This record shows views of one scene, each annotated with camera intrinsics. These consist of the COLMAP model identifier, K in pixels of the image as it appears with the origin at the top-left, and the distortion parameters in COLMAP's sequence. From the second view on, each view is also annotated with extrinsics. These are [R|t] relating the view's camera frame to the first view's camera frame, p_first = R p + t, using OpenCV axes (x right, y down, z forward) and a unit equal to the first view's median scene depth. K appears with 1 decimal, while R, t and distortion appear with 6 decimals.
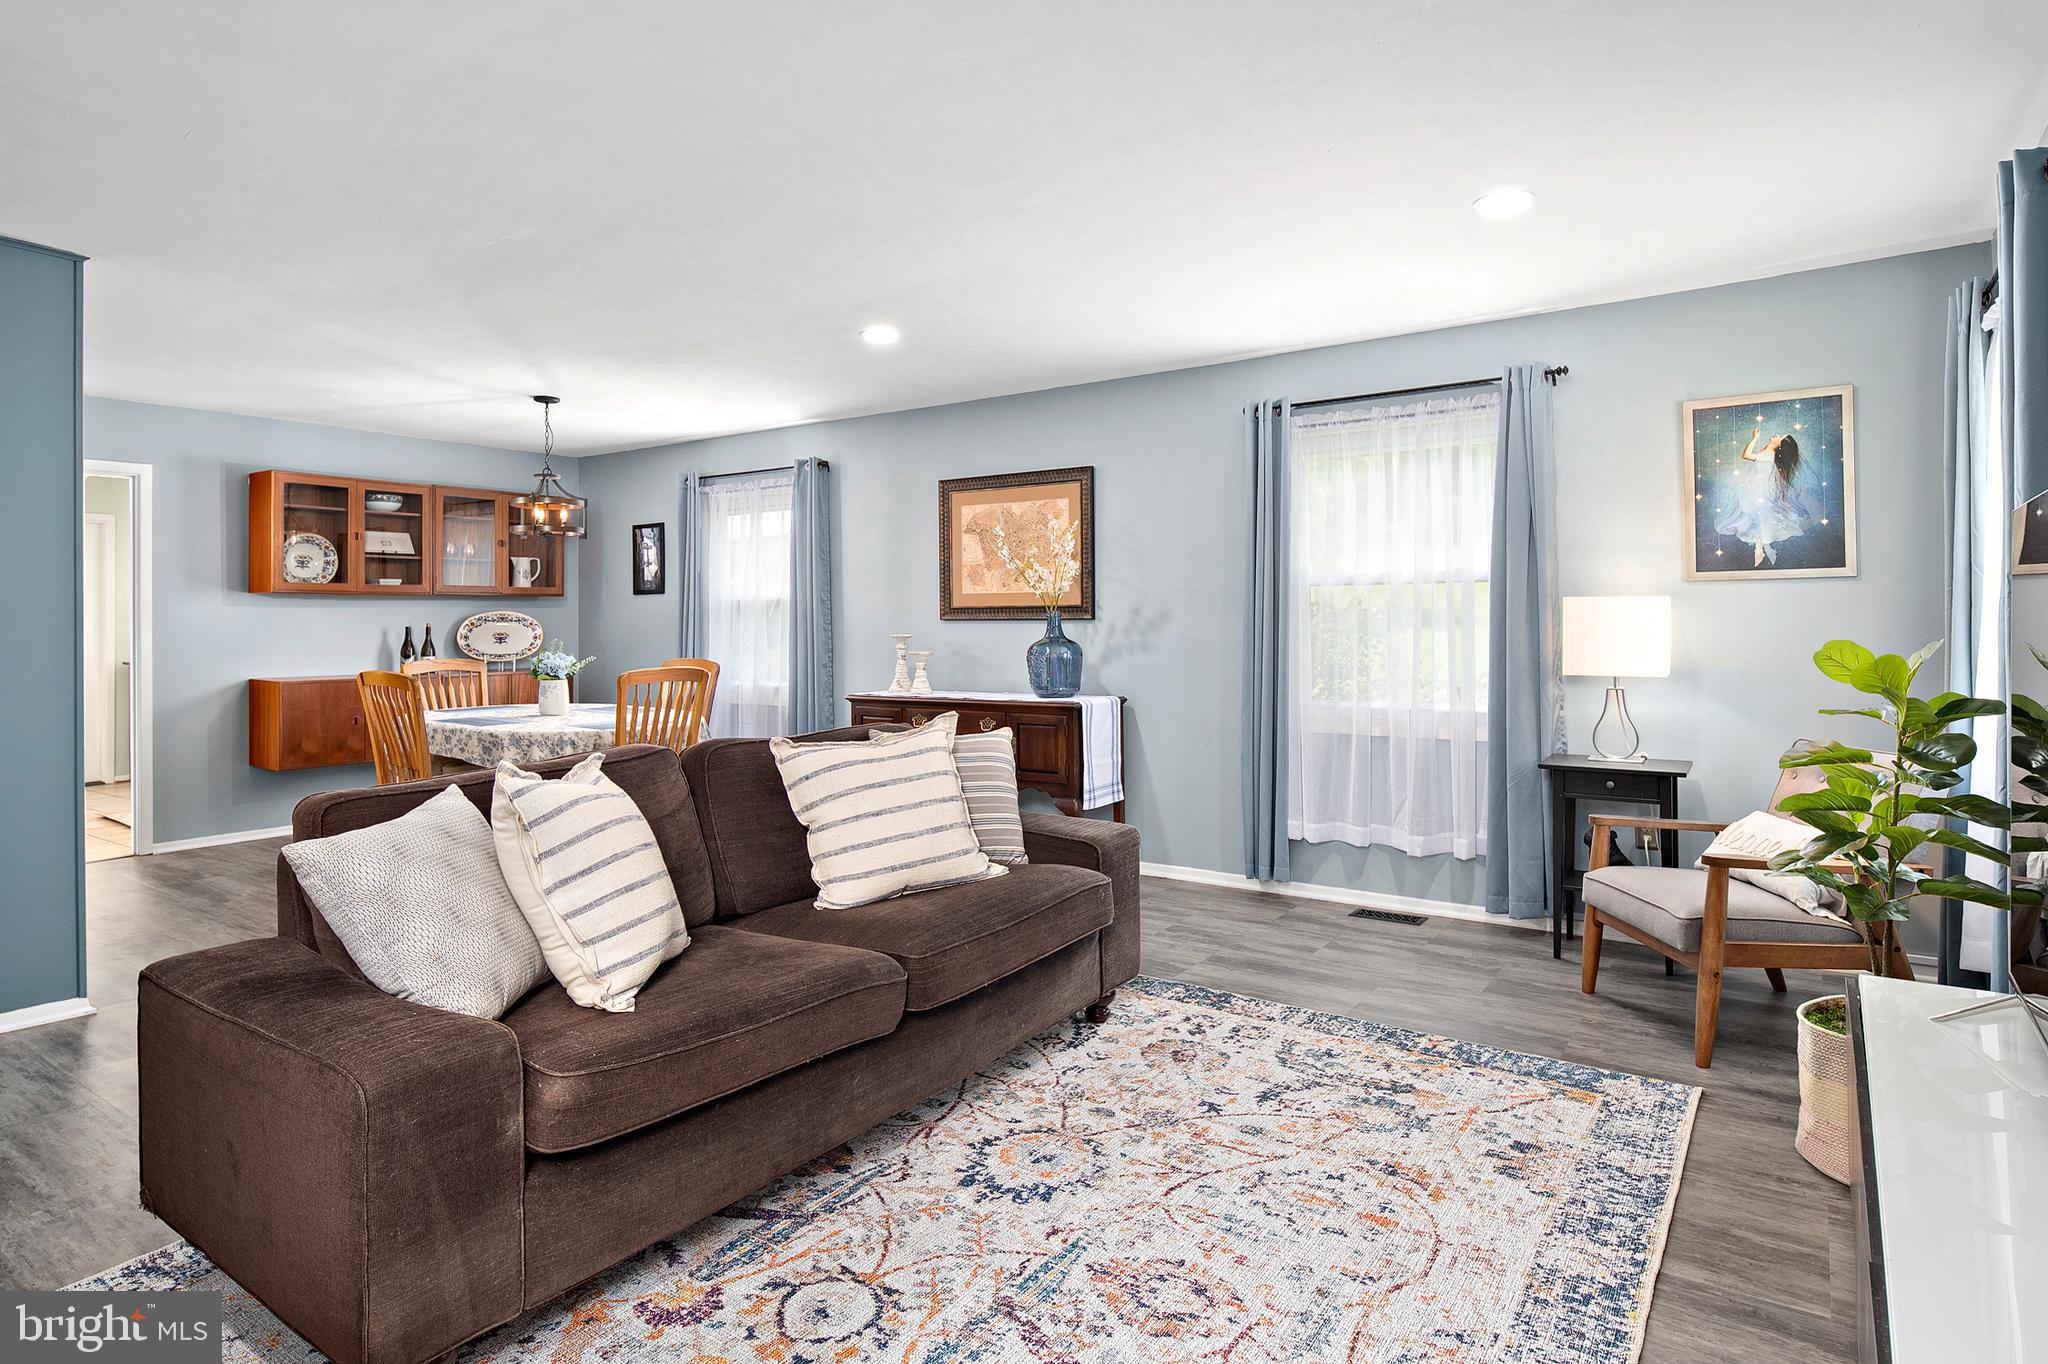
lens RADIAL K [[1114.9, 0, 1026.3], [0, 1114.9, 605.7], [0, 0, 1]] dist [0.000302, -0.001620]
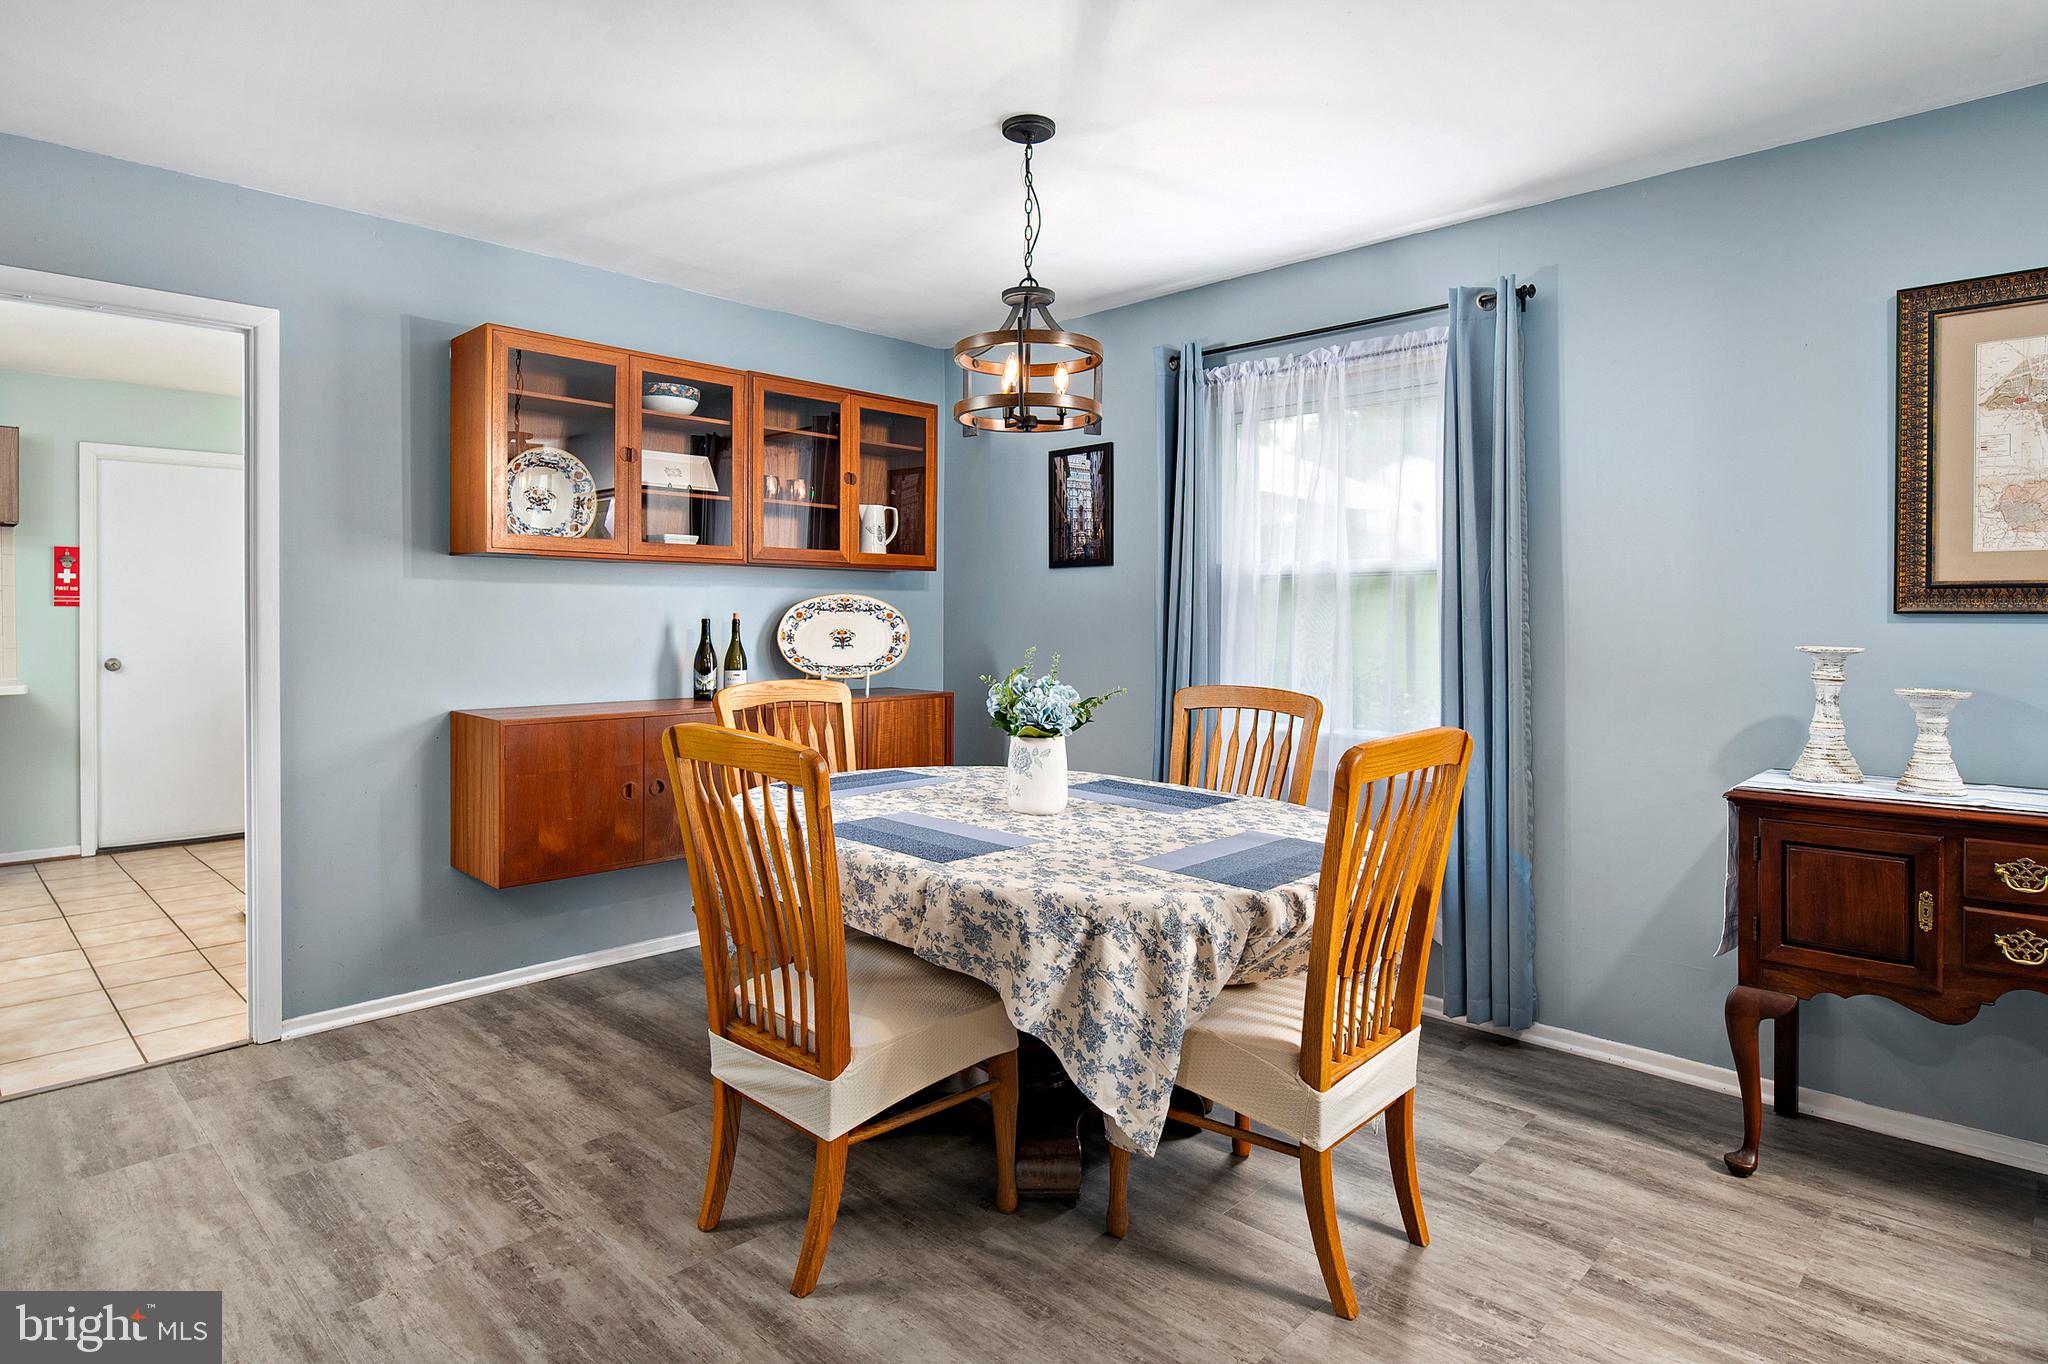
lens RADIAL K [[1114.9, 0, 1026.3], [0, 1114.9, 605.7], [0, 0, 1]] dist [0.000302, -0.001620]
pose [[0.987772, 0.006250, -0.155782, -0.309369], [-0.005672, 0.999975, 0.004155, 0.008969], [0.155804, -0.003221, 0.987783, 0.468353]]
